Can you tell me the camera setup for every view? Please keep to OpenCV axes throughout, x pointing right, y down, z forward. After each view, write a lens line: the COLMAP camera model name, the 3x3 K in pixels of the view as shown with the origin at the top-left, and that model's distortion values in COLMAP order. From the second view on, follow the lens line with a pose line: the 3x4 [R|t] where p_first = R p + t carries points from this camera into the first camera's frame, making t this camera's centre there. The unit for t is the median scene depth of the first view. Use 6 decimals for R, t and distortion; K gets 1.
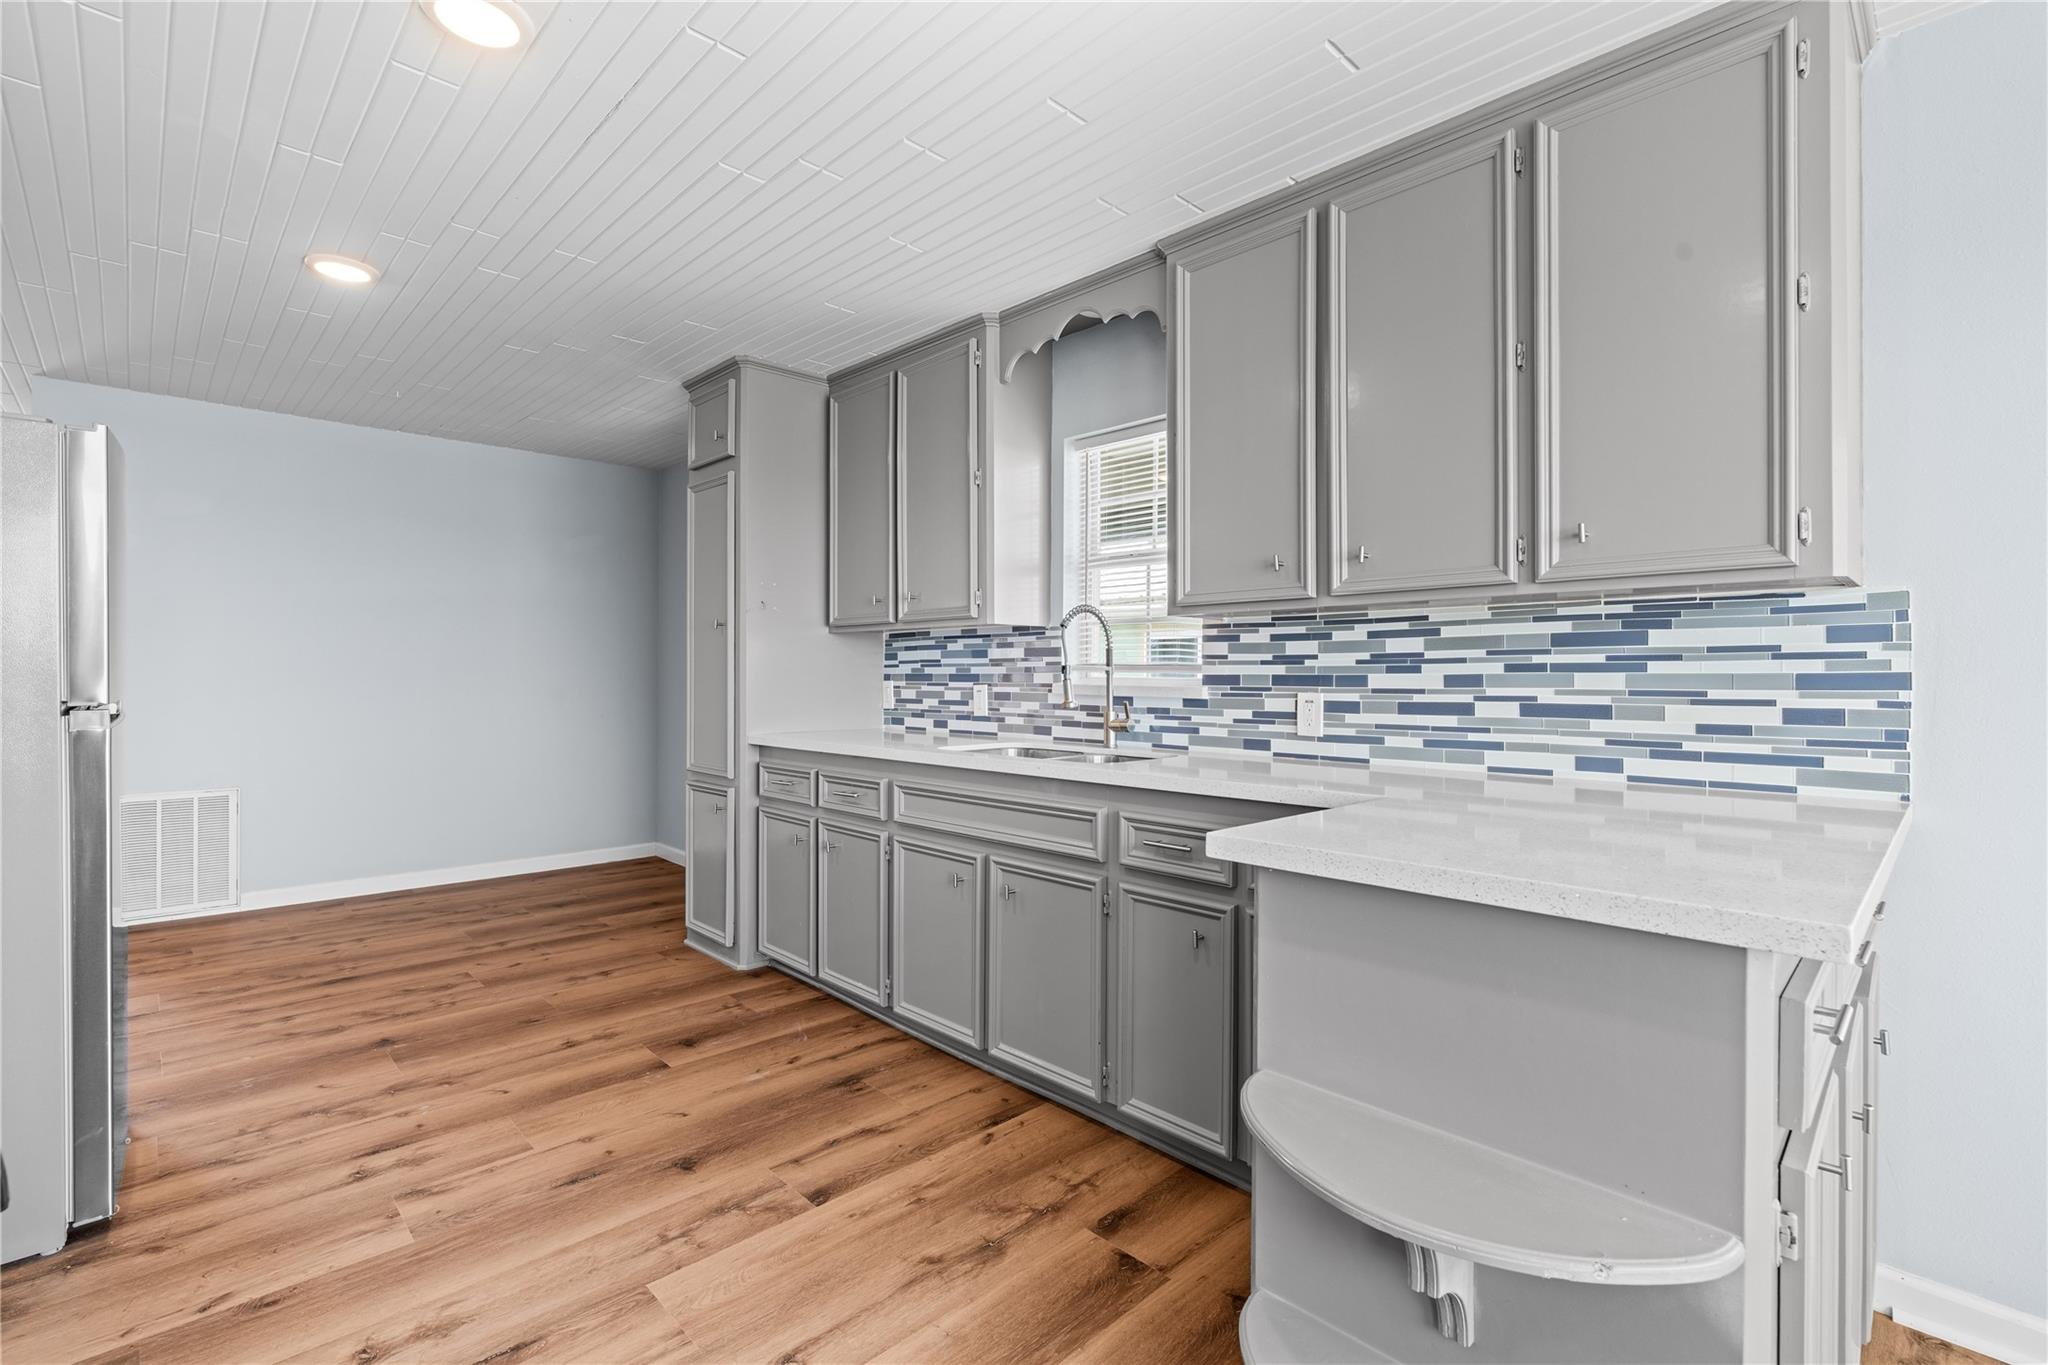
lens RADIAL K [[917.3, 0, 1020.3], [0, 917.3, 666.8], [0, 0, 1]] dist [-0.002727, 0.000462]
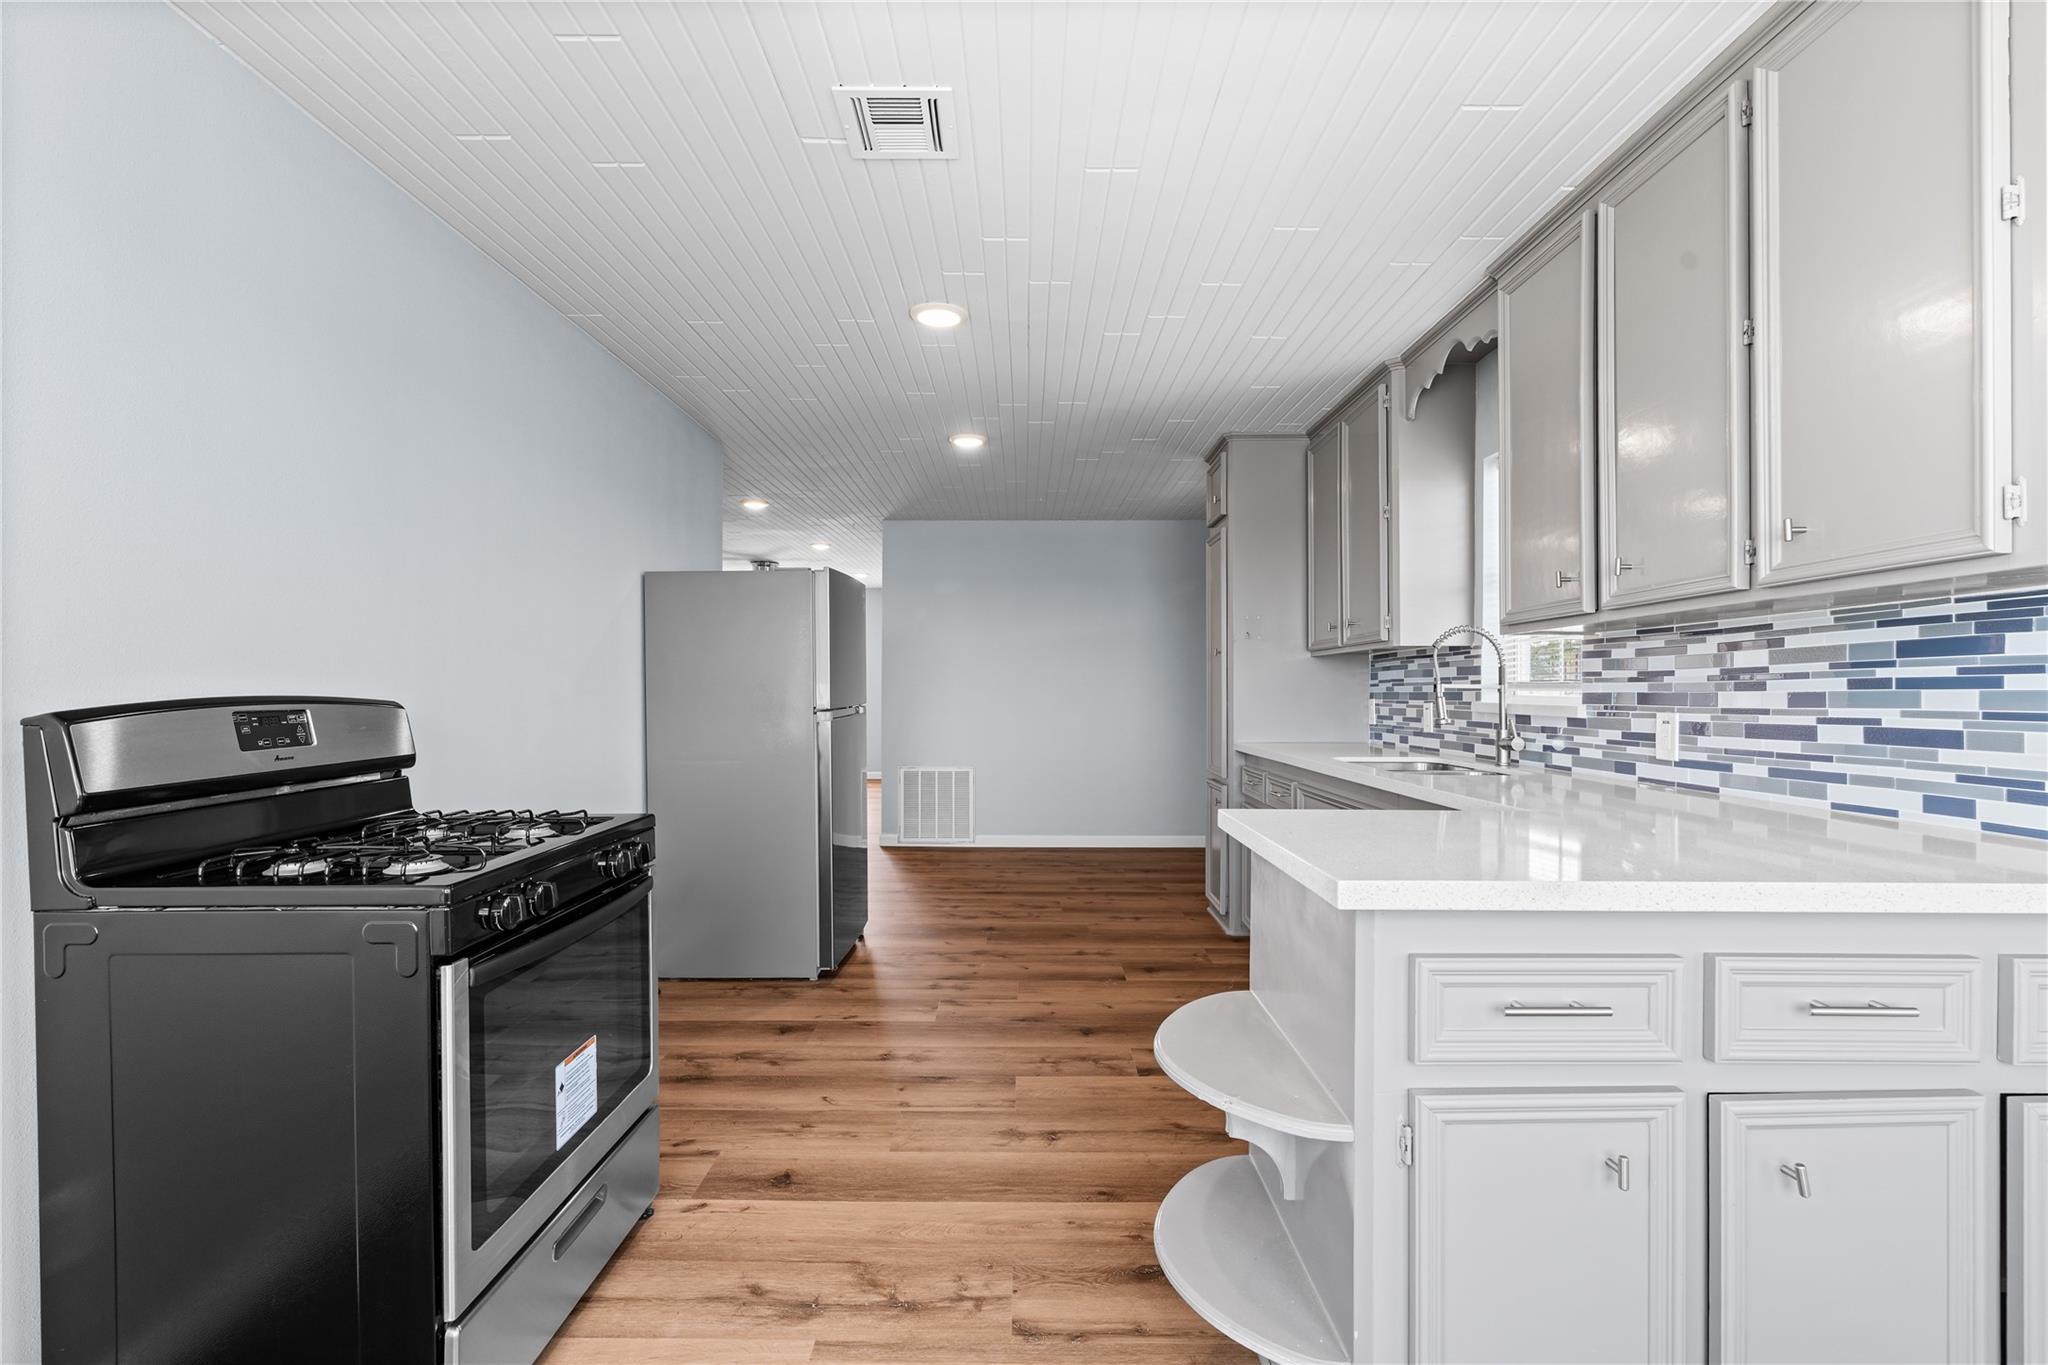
lens RADIAL K [[908.8, 0, 1024.0], [0, 908.8, 682.5], [0, 0, 1]] dist [-0.000652, 0.000336]
pose [[0.721928, -0.009494, -0.691903, 0.502233], [0.007191, 0.999955, -0.006217, -0.000379], [0.691931, -0.000487, 0.721964, -0.094457]]
